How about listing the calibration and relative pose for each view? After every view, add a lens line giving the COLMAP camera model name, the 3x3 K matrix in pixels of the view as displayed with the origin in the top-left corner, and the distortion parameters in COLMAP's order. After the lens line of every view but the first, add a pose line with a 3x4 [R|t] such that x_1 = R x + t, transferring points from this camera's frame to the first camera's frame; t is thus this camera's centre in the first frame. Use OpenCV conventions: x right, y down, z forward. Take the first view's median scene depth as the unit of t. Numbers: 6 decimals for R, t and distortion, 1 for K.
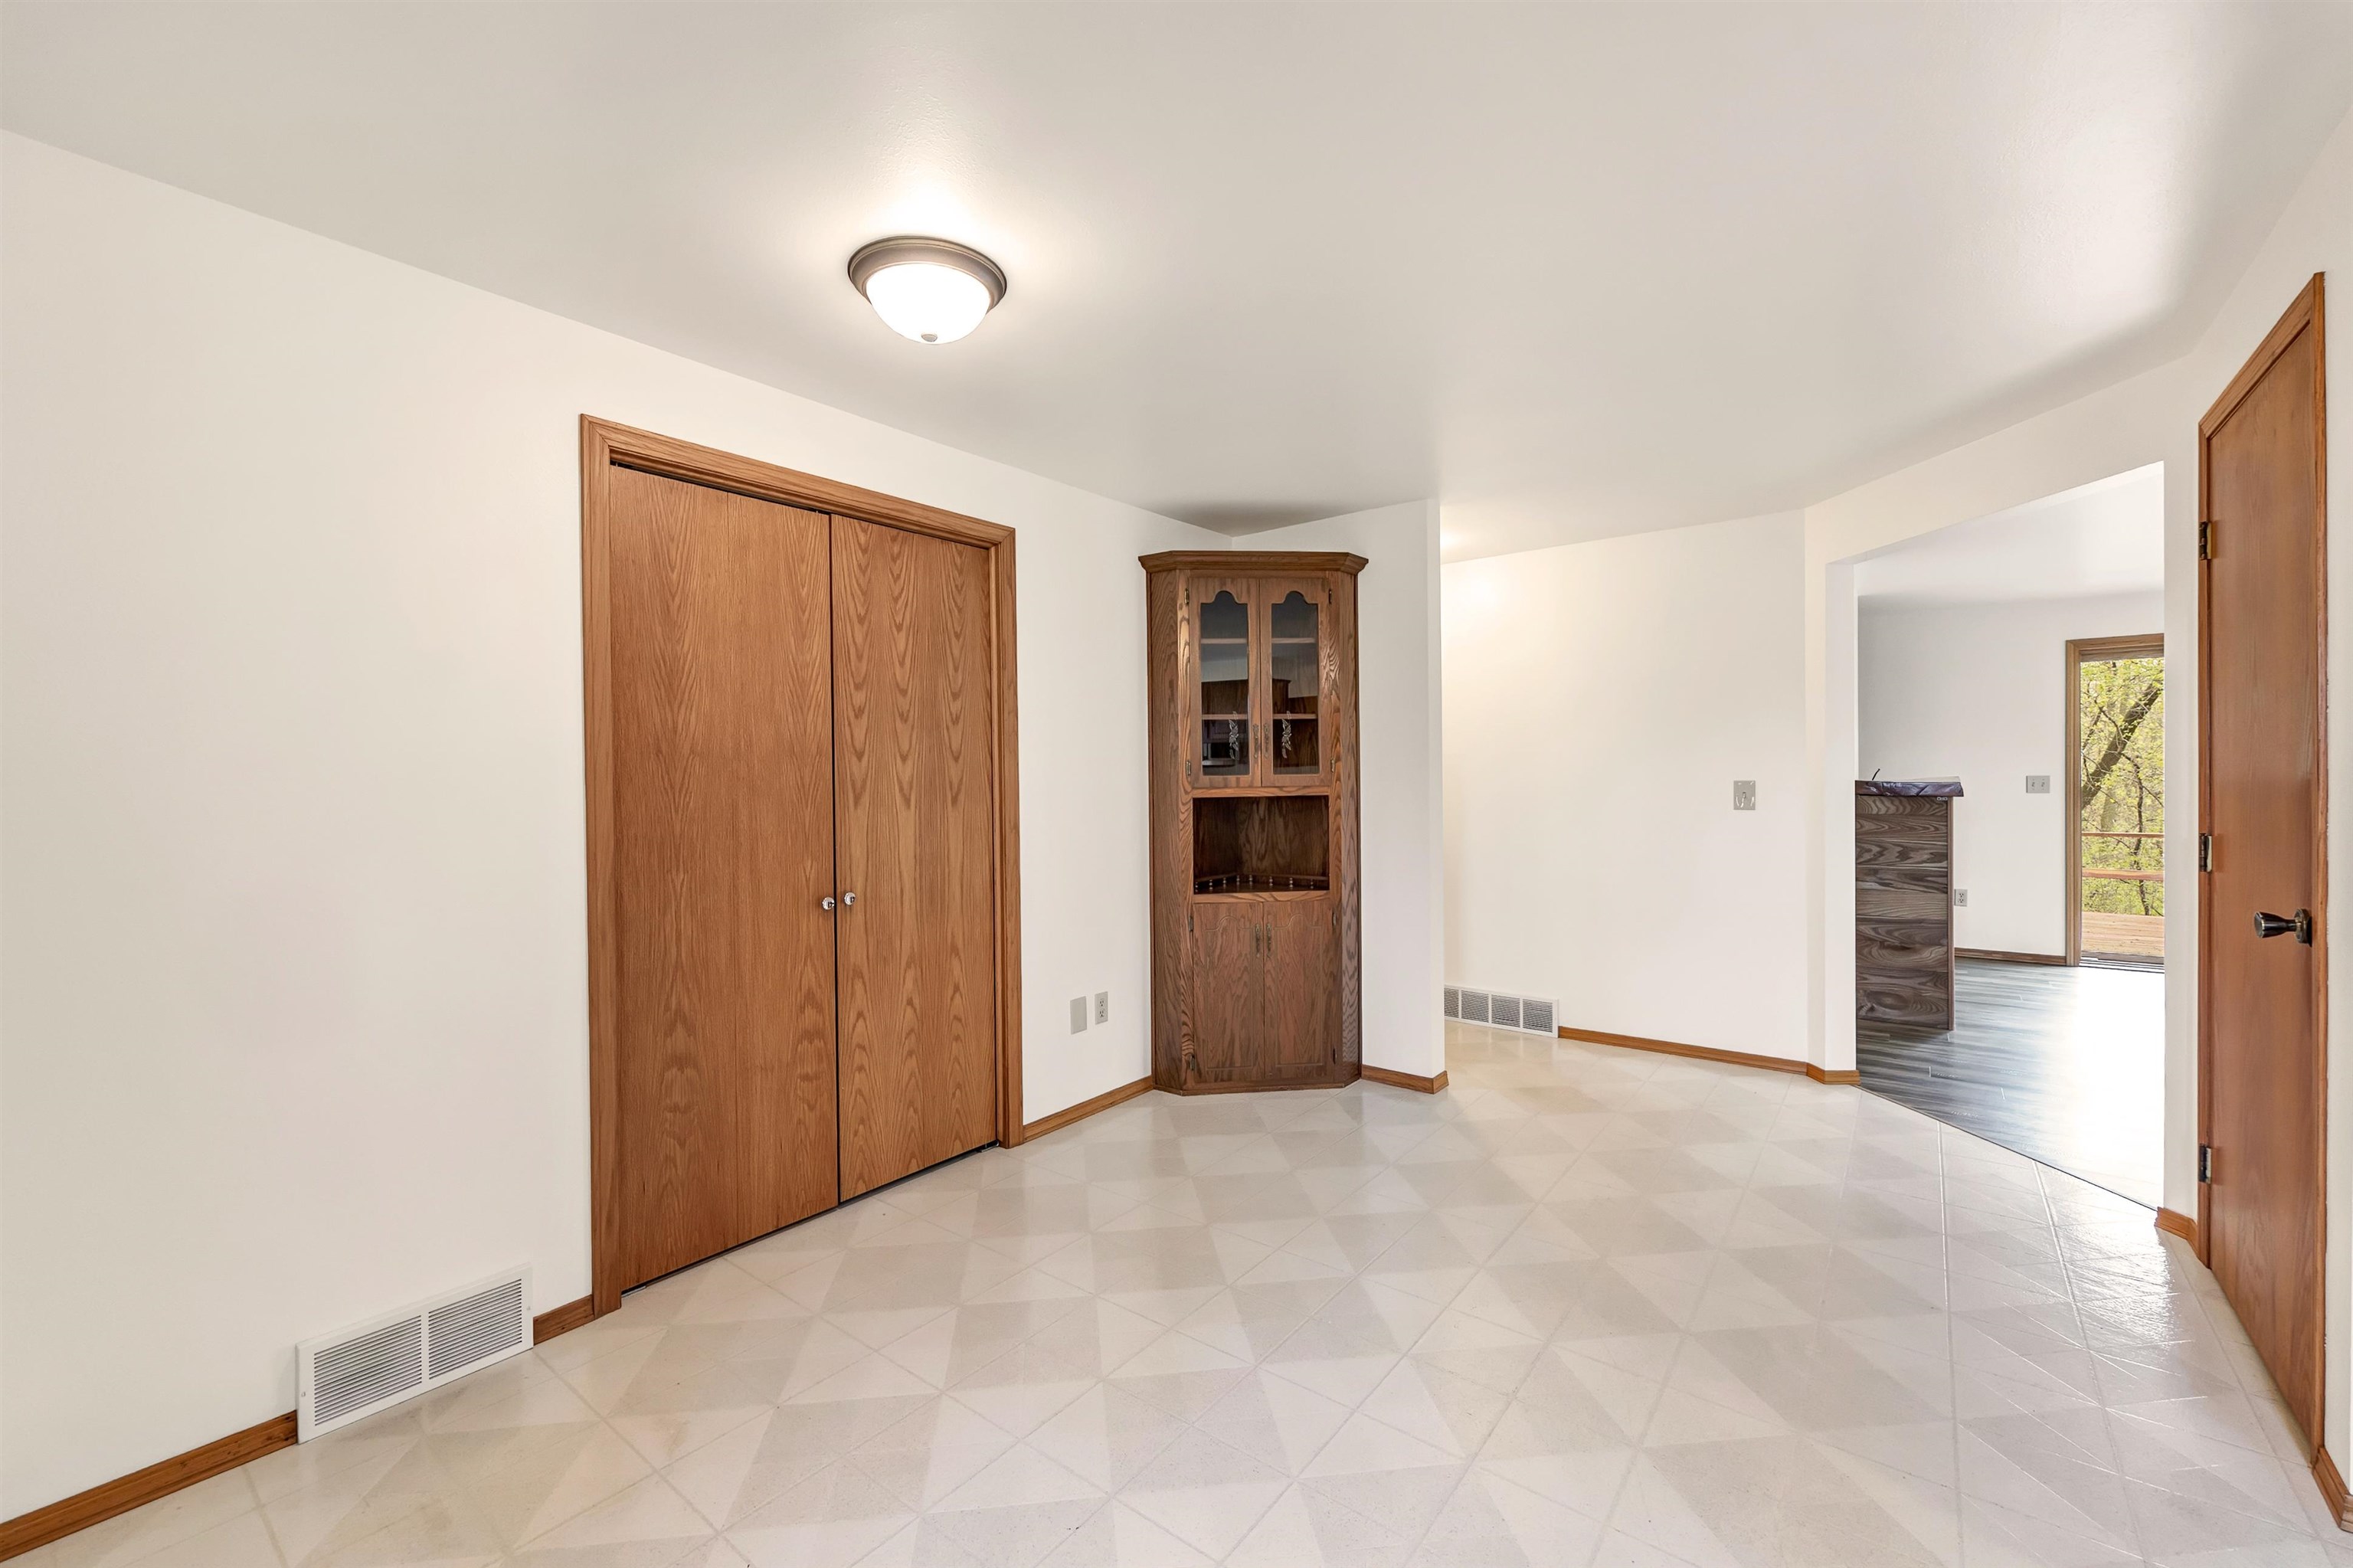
lens RADIAL K [[948.8, 0, 1156.8], [0, 948.8, 785.5], [0, 0, 1]] dist [0.000125, 0.000461]
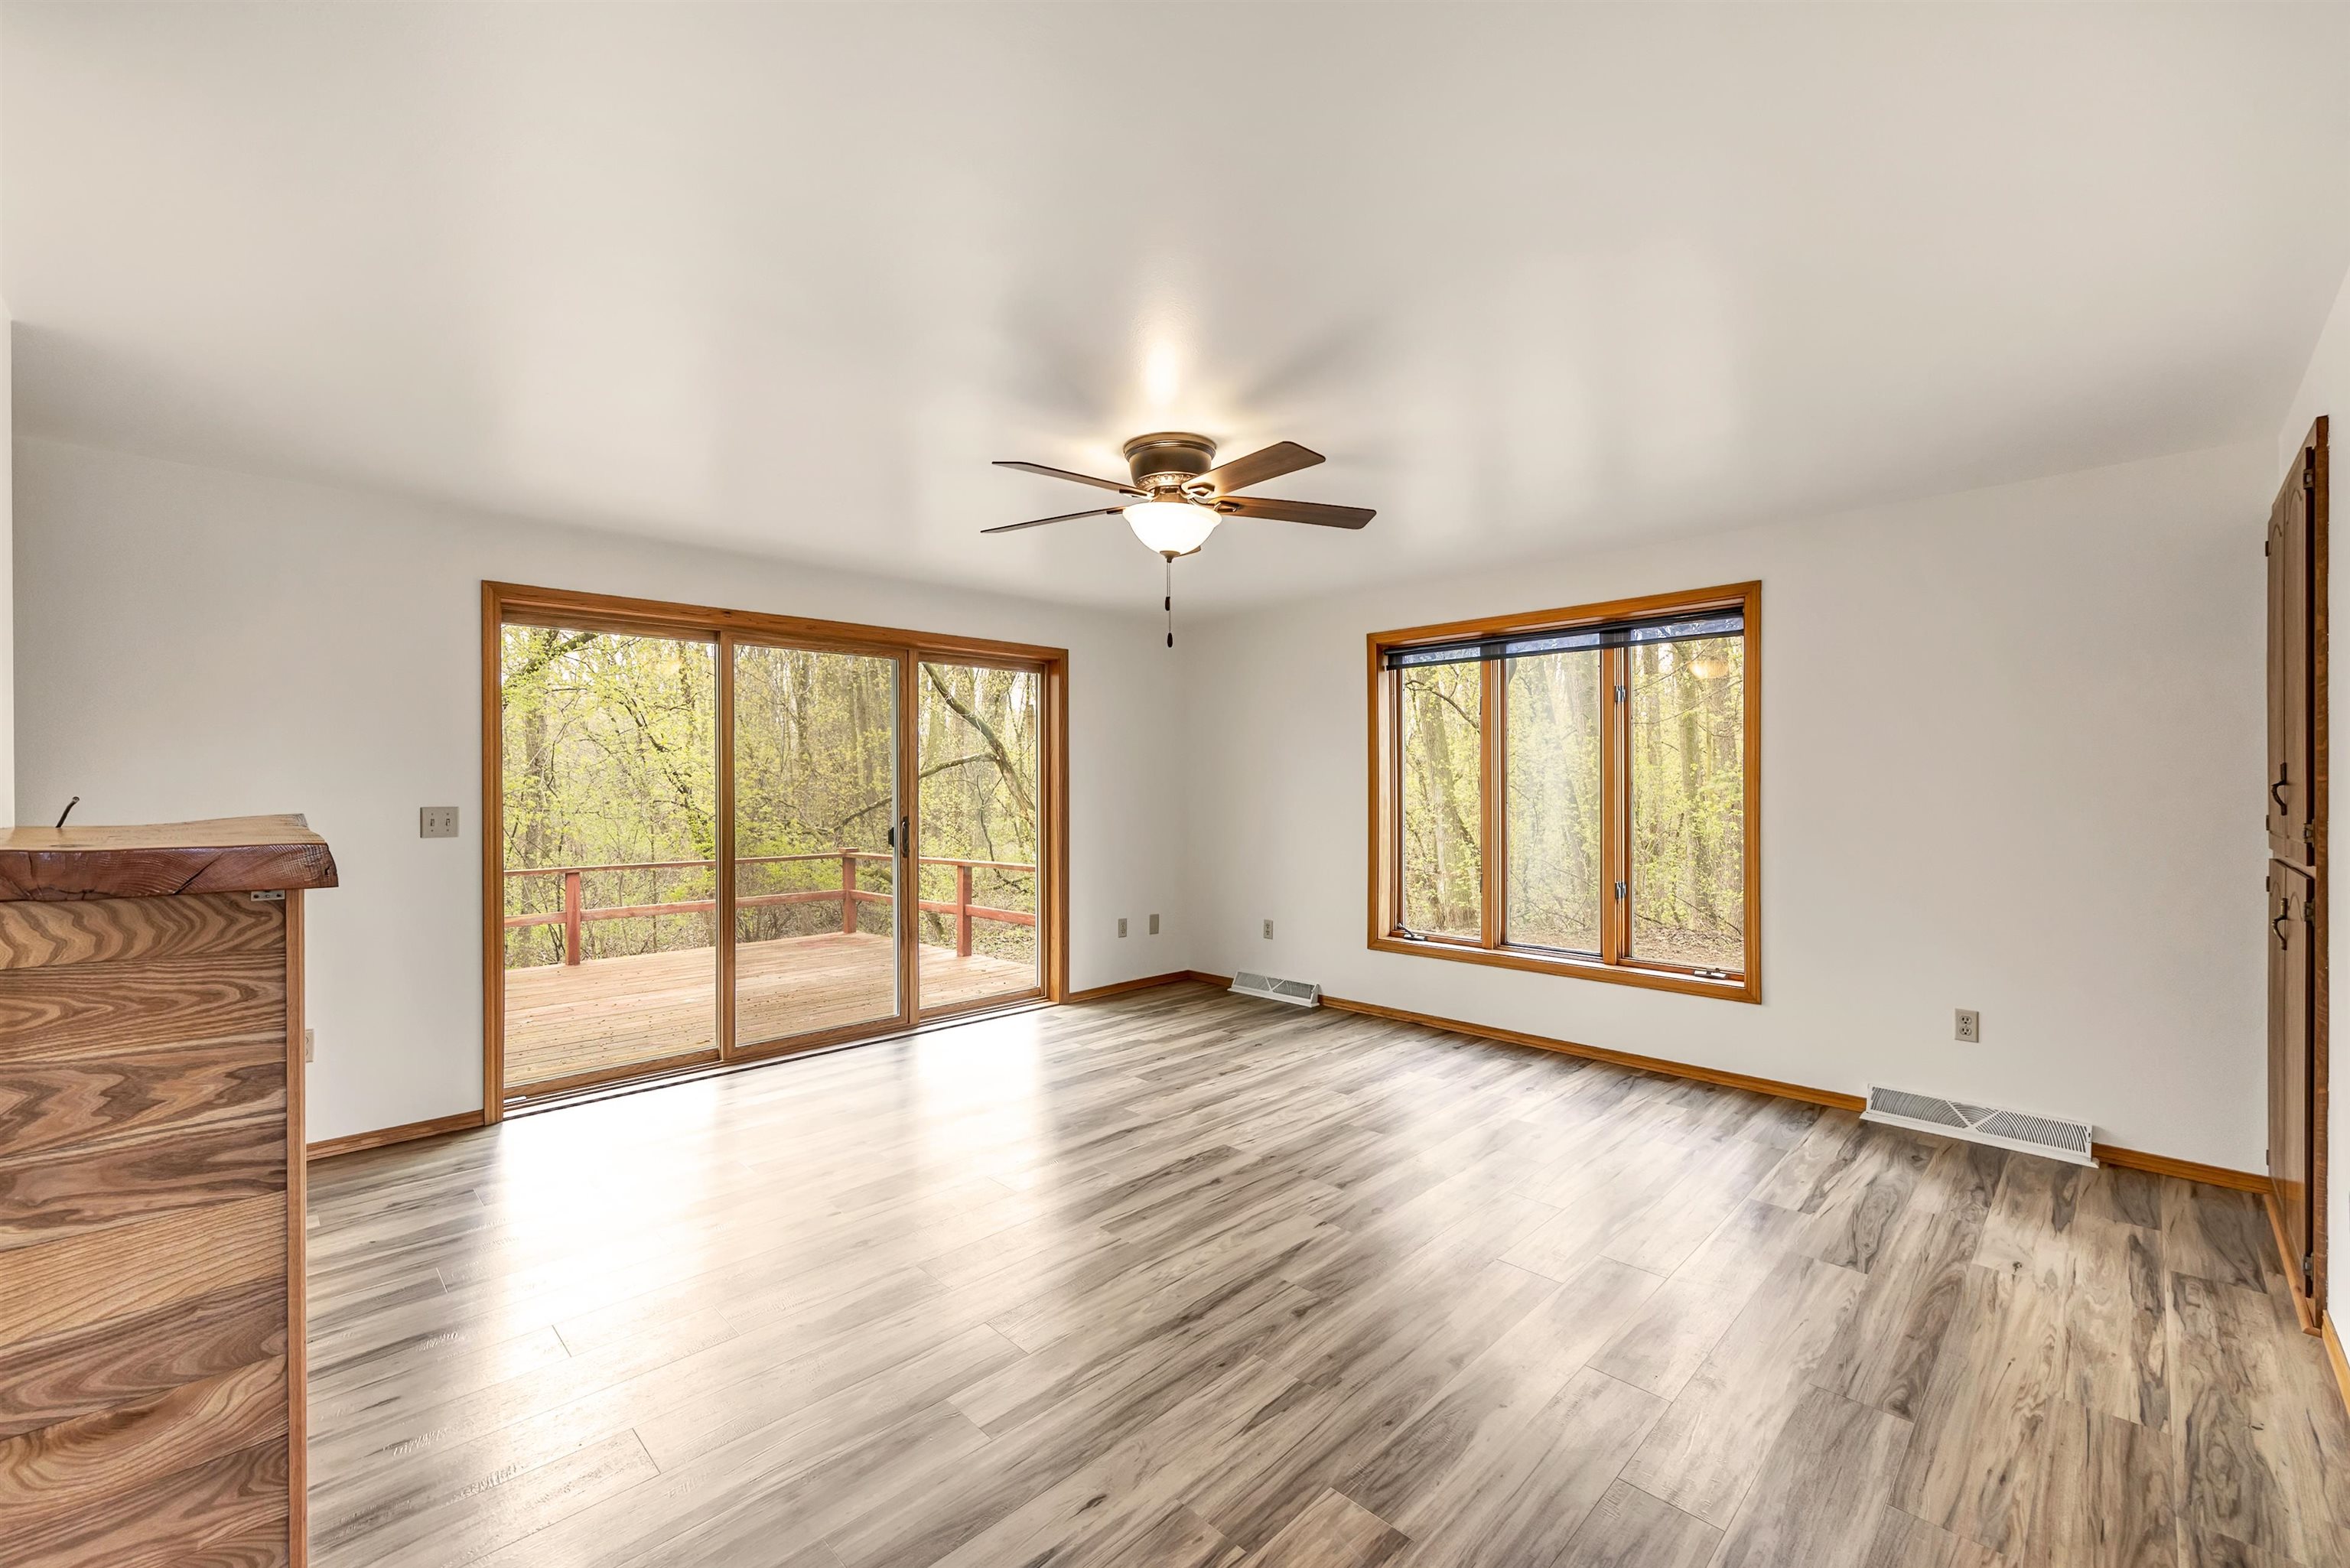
lens RADIAL K [[947.5, 0, 1155.3], [0, 947.5, 785.5], [0, 0, 1]] dist [0.000125, 0.000461]
pose [[0.123290, 0.009191, 0.992328, 0.539227], [0.012897, 0.999858, -0.010863, -0.015033], [-0.992287, 0.014137, 0.123154, 0.653537]]
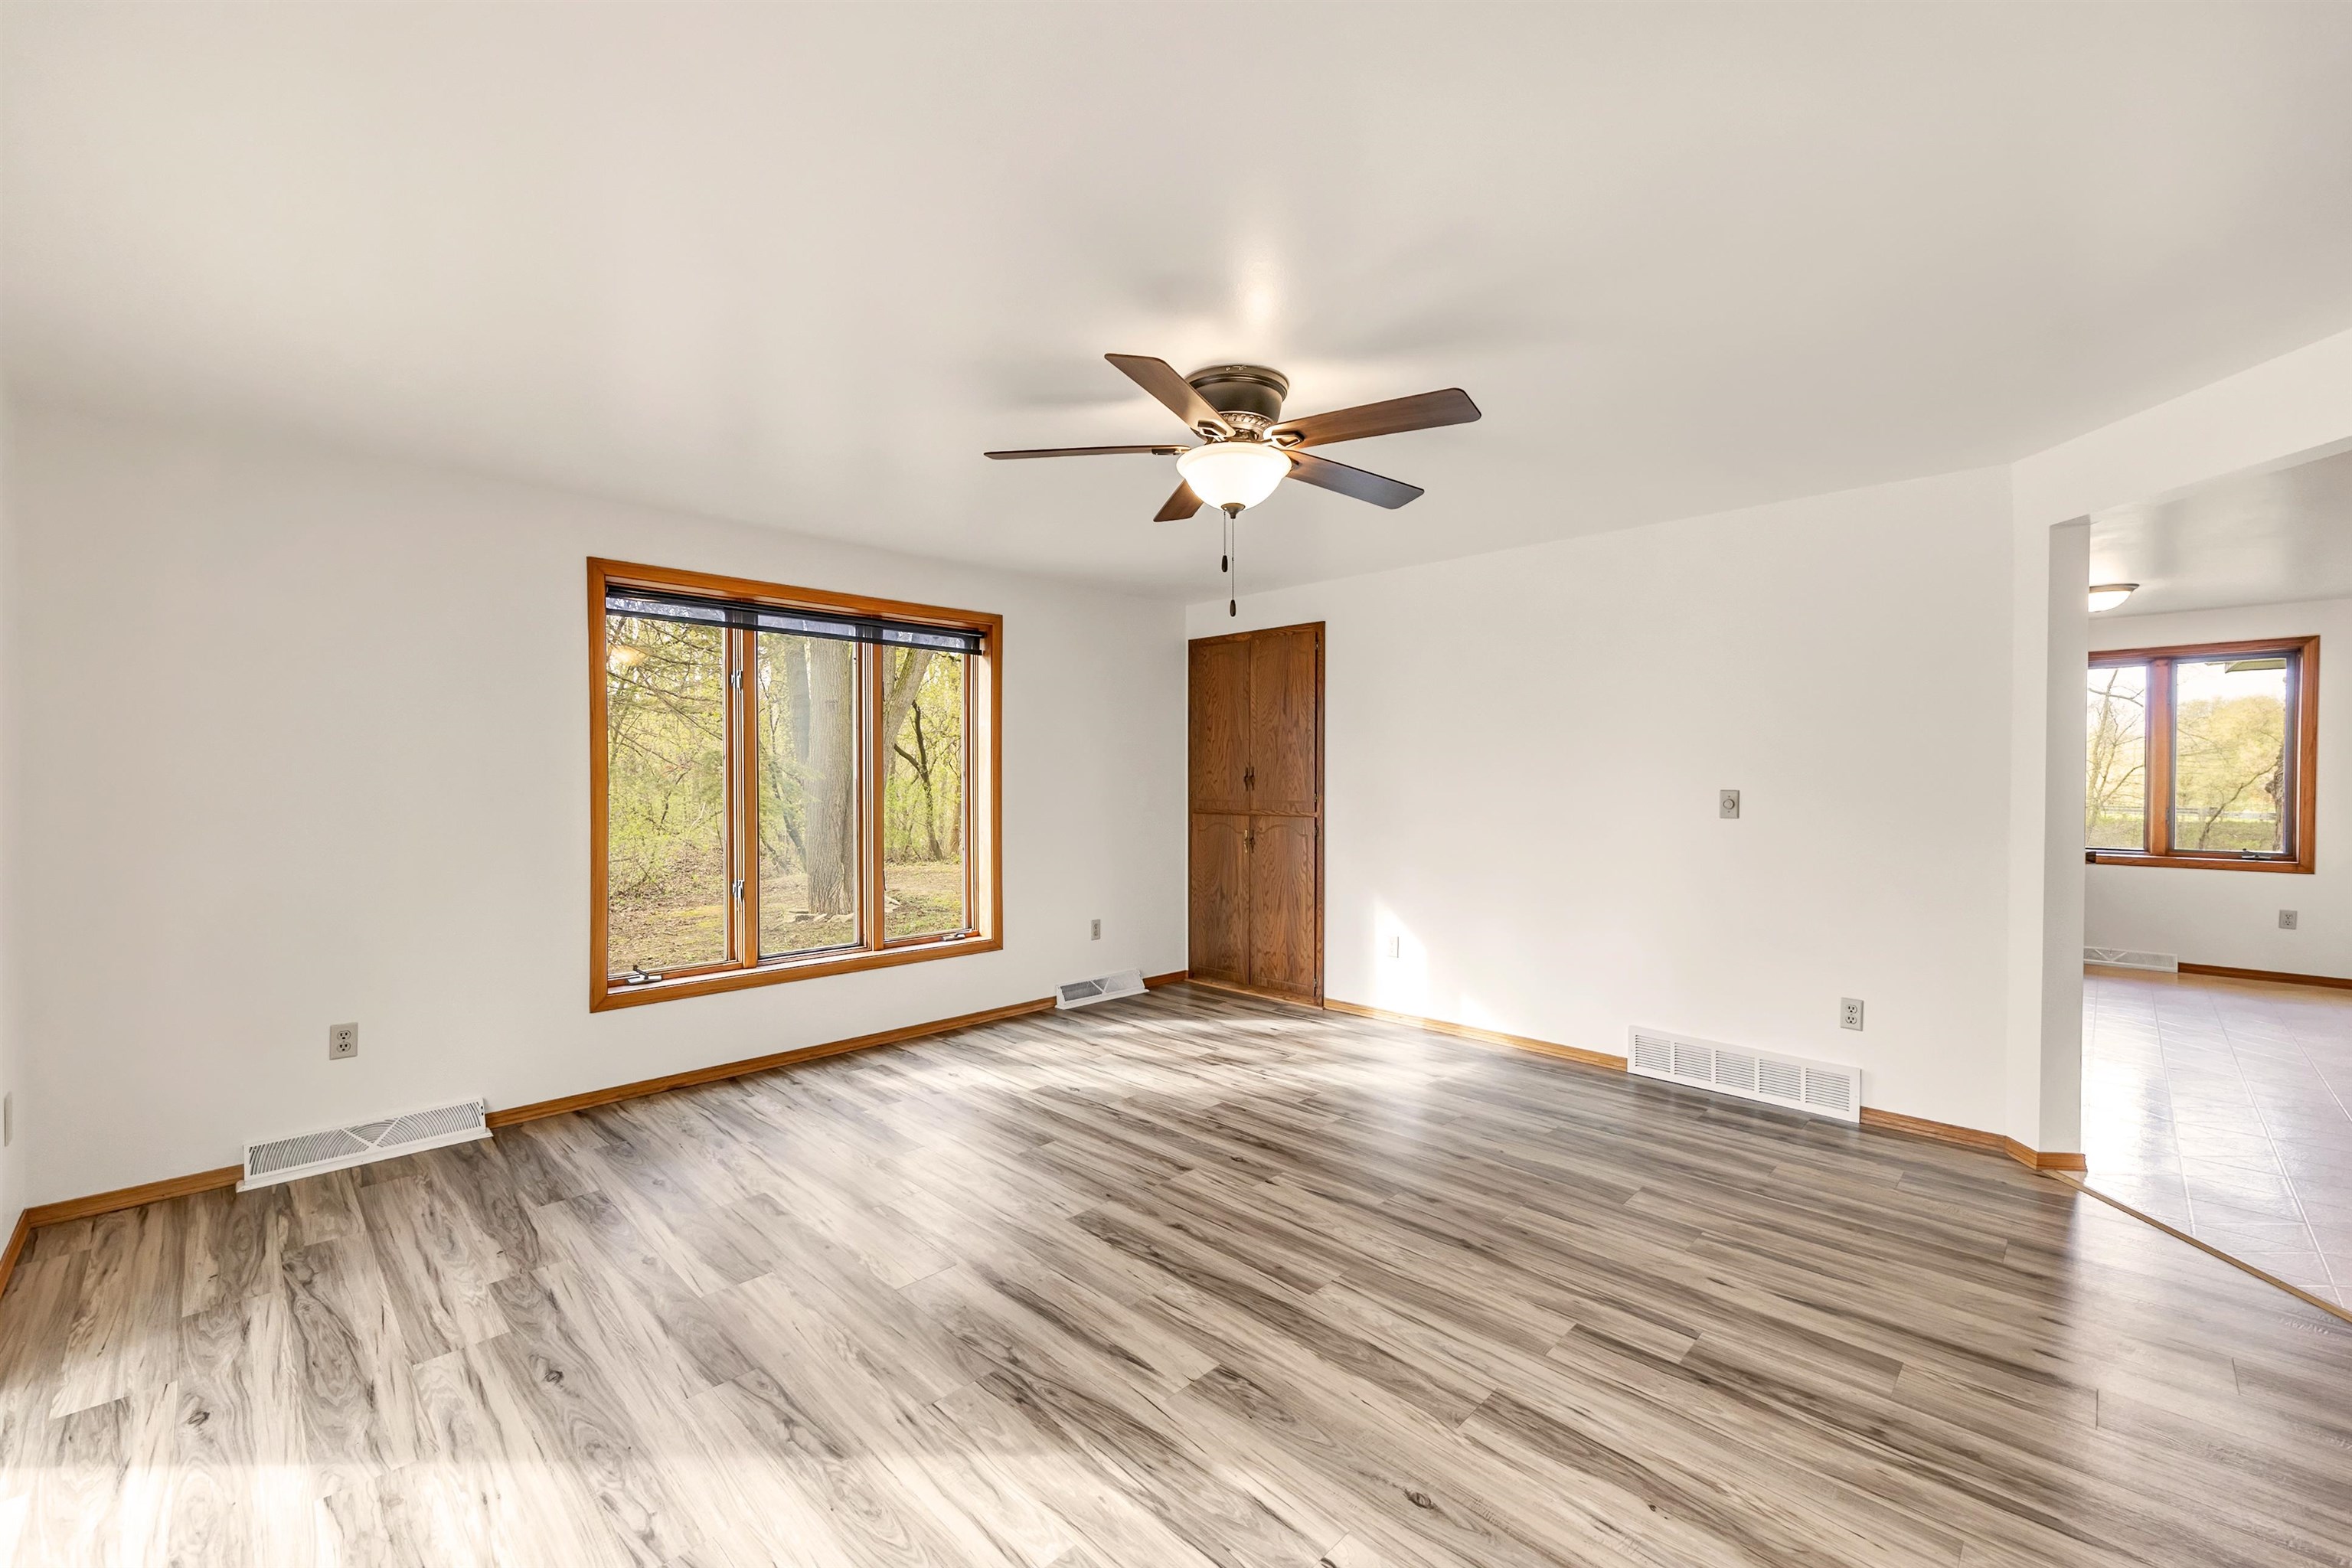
lens RADIAL K [[948.4, 0, 1156.3], [0, 948.4, 785.5], [0, 0, 1]] dist [0.000125, 0.000461]
pose [[-0.993782, 0.007549, 0.111085, 1.105468], [0.009835, 0.999751, 0.020051, -0.026624], [-0.110906, 0.021019, -0.993609, 1.226021]]
